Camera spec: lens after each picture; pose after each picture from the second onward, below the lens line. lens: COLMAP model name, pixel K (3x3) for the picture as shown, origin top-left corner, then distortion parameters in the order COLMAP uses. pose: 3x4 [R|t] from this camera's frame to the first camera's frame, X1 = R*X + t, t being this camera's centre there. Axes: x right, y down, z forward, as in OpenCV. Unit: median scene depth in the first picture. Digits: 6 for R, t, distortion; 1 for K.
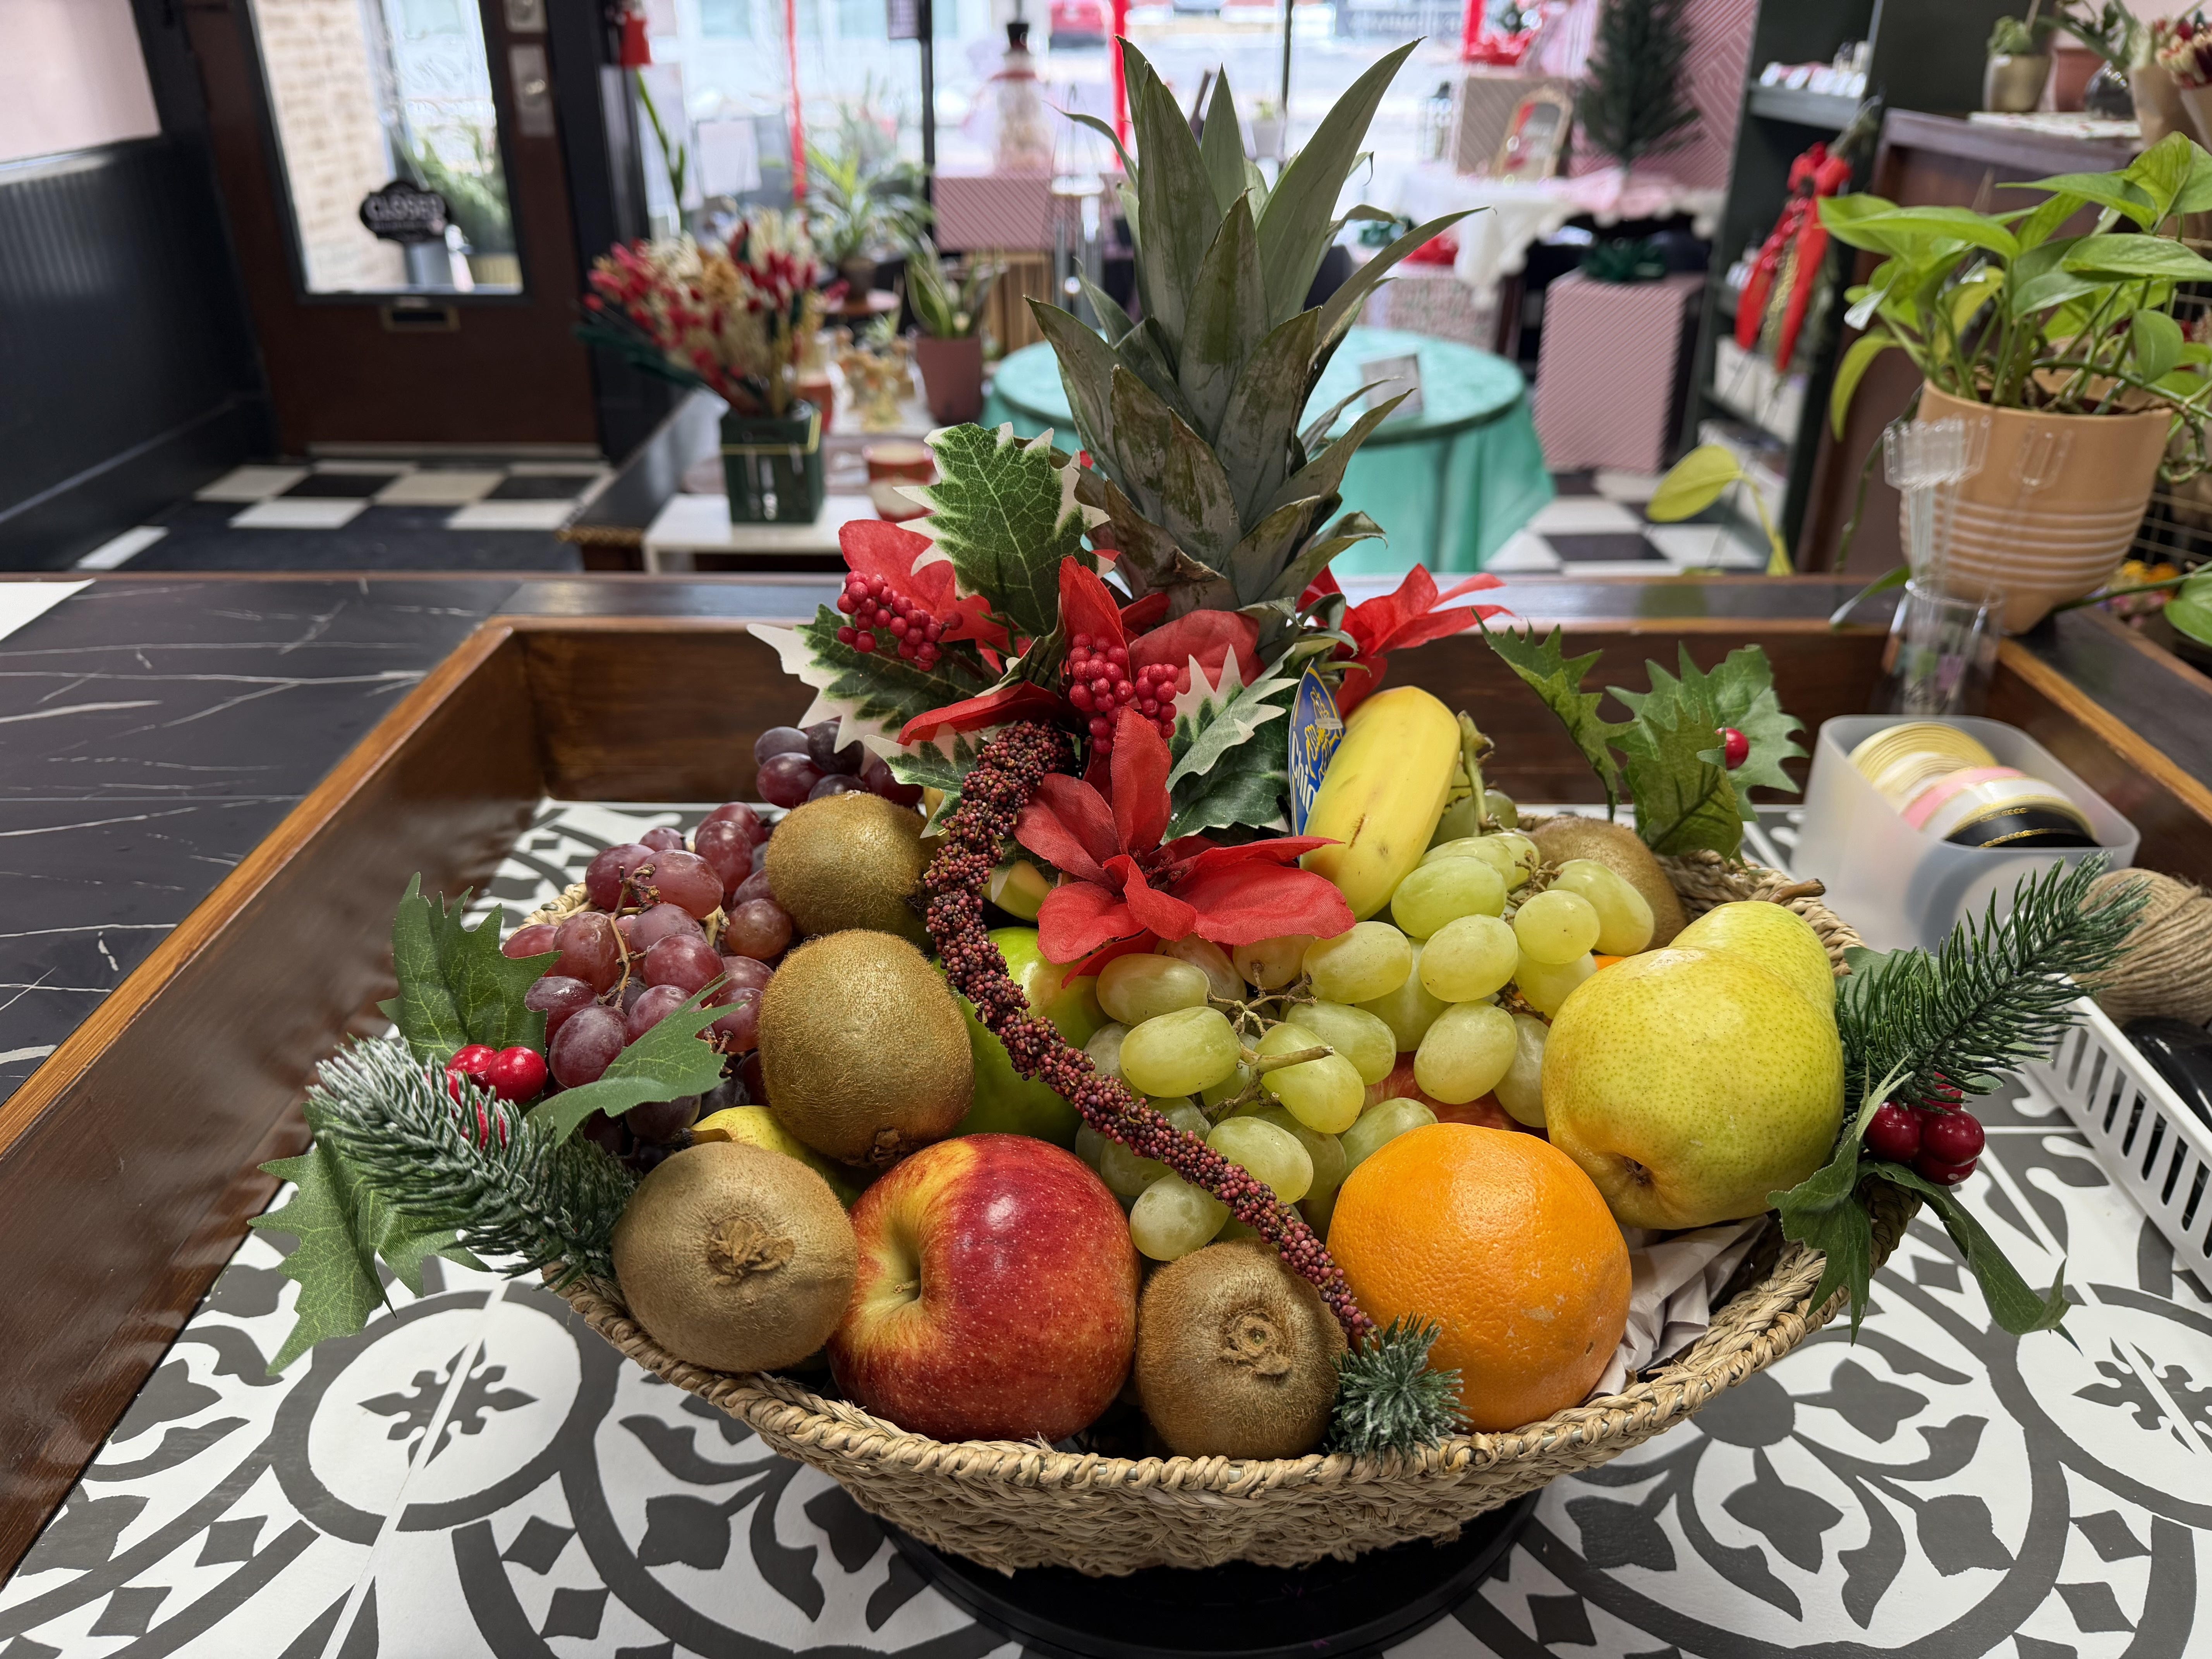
lens RADIAL K [[1643.3, 0, 1099.1], [0, 1643.3, 841.8], [0, 0, 1]] dist [-0.030183, 0.005560]
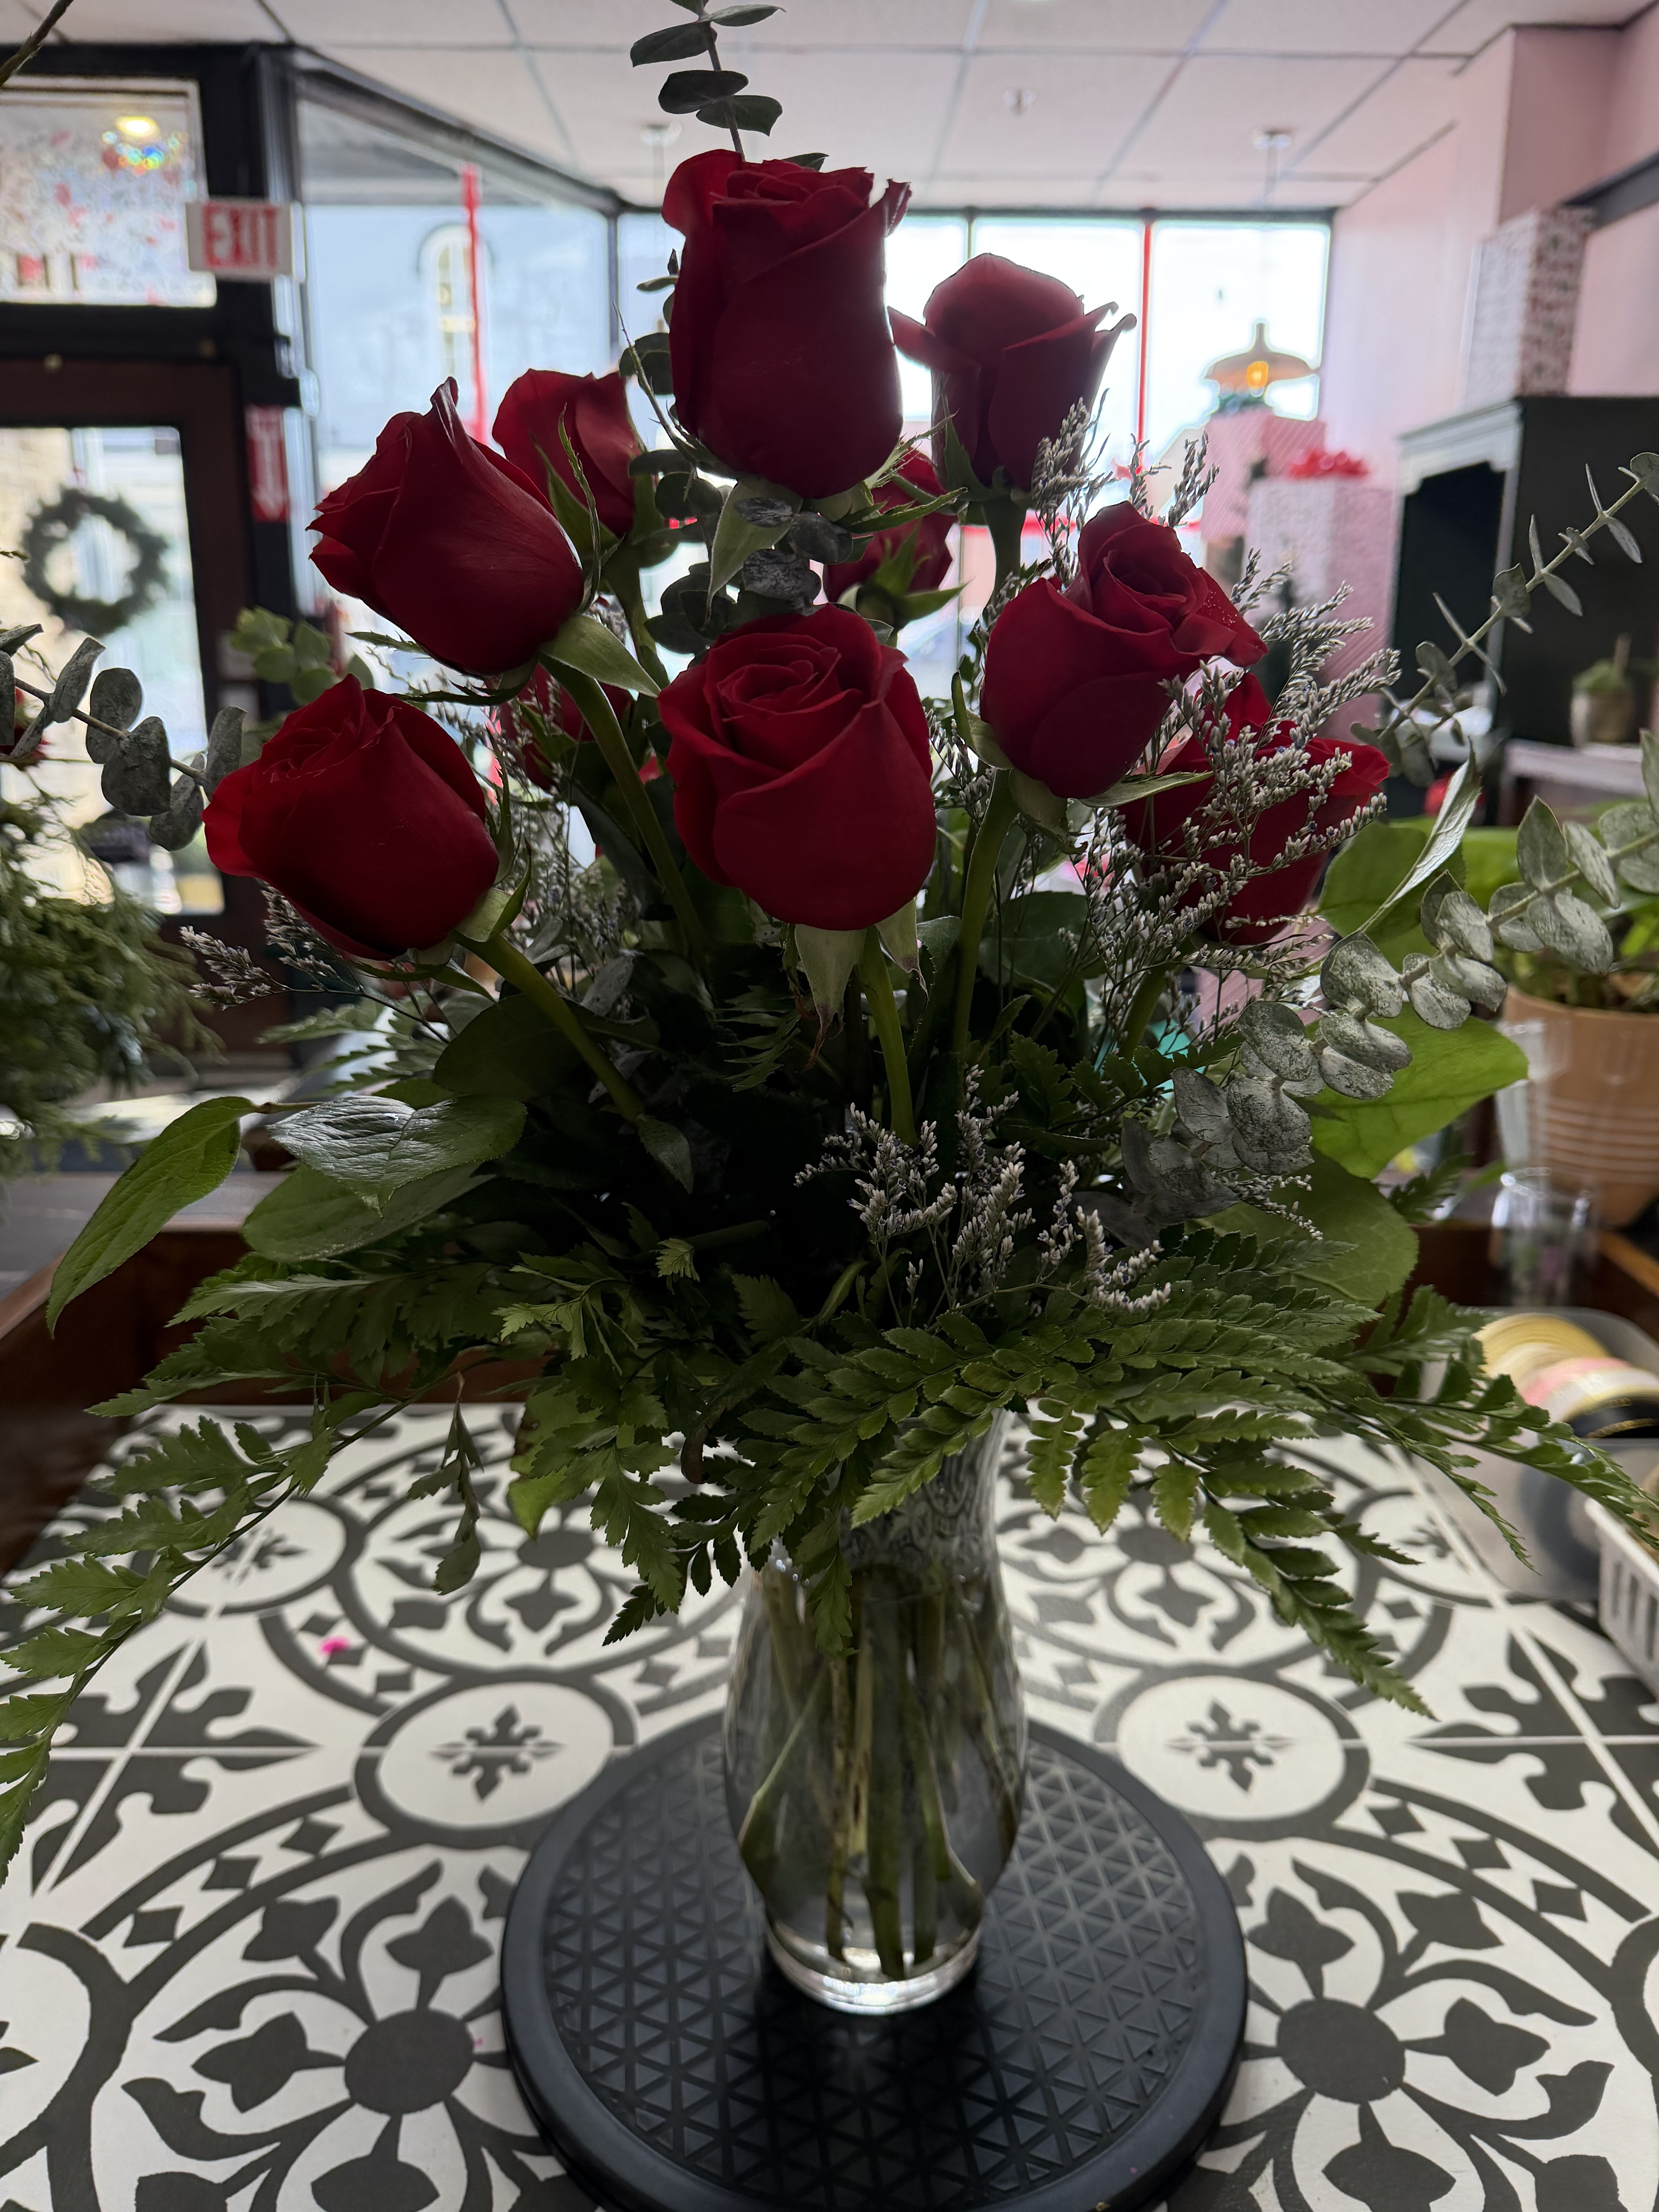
lens RADIAL K [[1643.3, 0, 825.4], [0, 1643.3, 1119.2], [0, 0, 1]] dist [-0.030183, 0.005560]
pose [[0.999853, -0.004316, 0.016609, 0.085310], [0.007522, 0.980144, -0.198146, 0.007010], [-0.015424, 0.198242, 0.980032, -0.001198]]
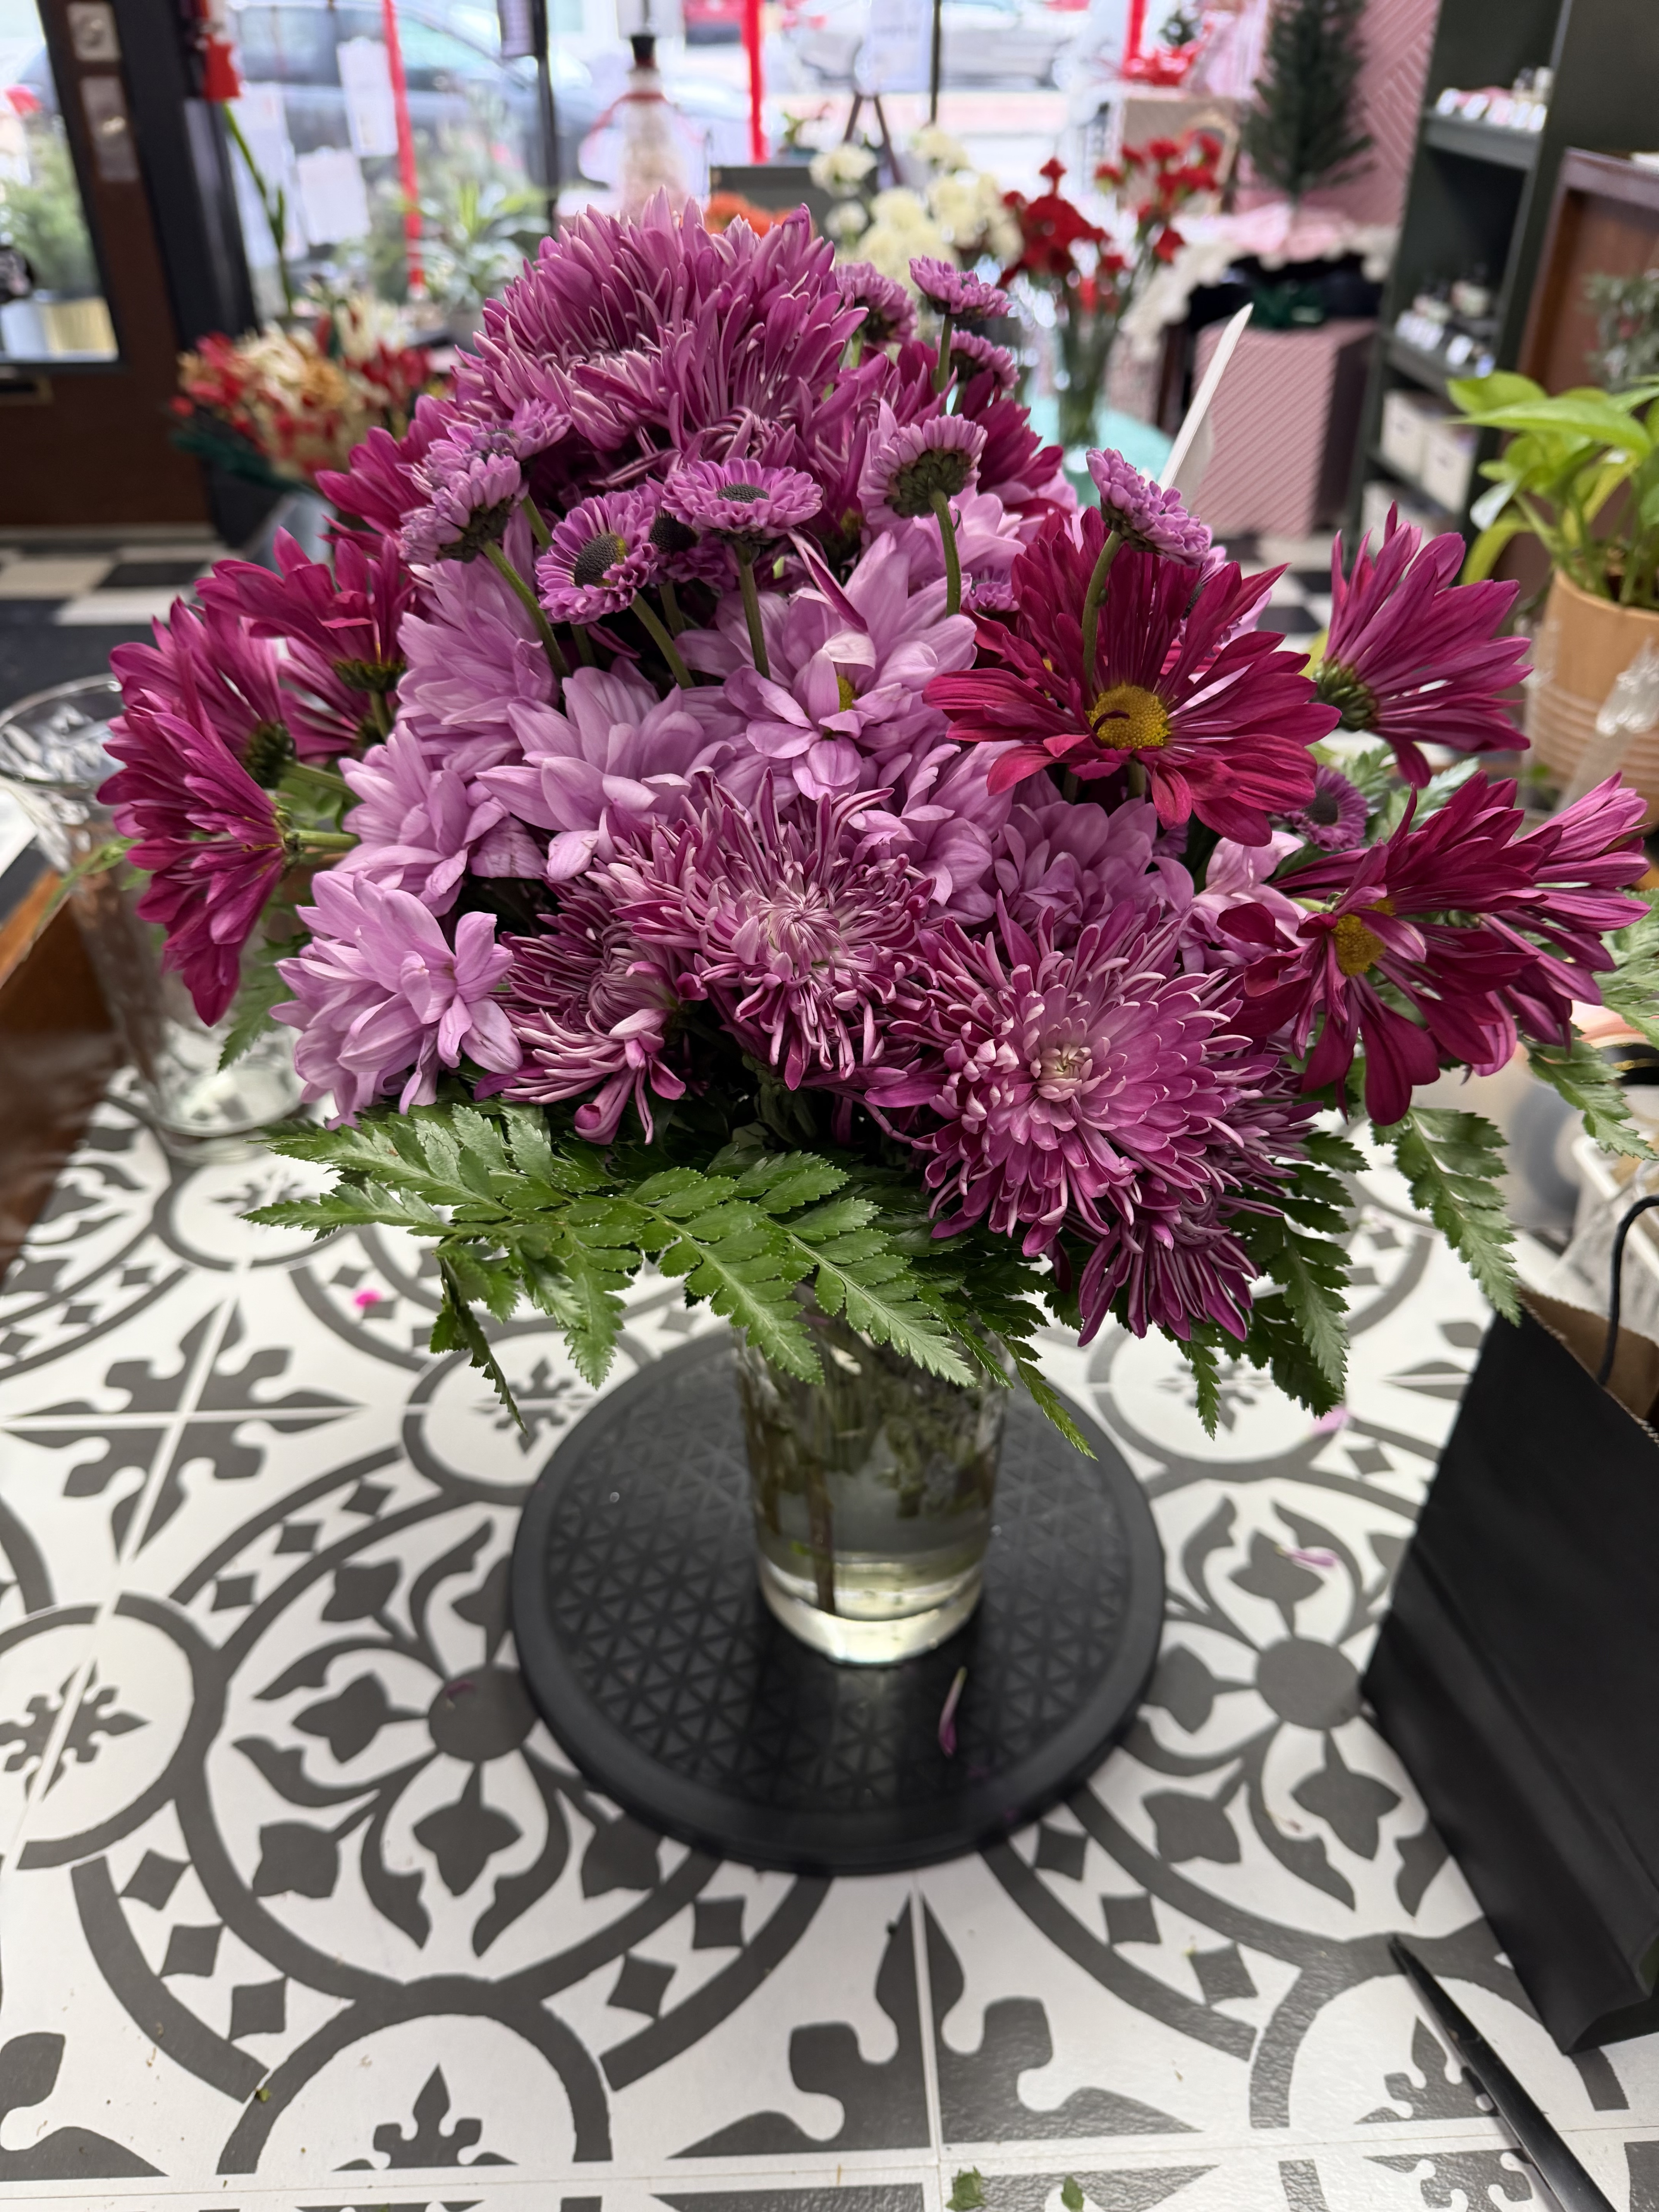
lens RADIAL K [[1643.3, 0, 825.0], [0, 1643.3, 1141.3], [0, 0, 1]] dist [-0.030183, 0.005560]
pose [[0.999096, -0.027953, 0.032041, 0.056609], [0.022928, 0.988771, 0.147672, -0.159789], [-0.035809, -0.146804, 0.988517, 0.027582]]
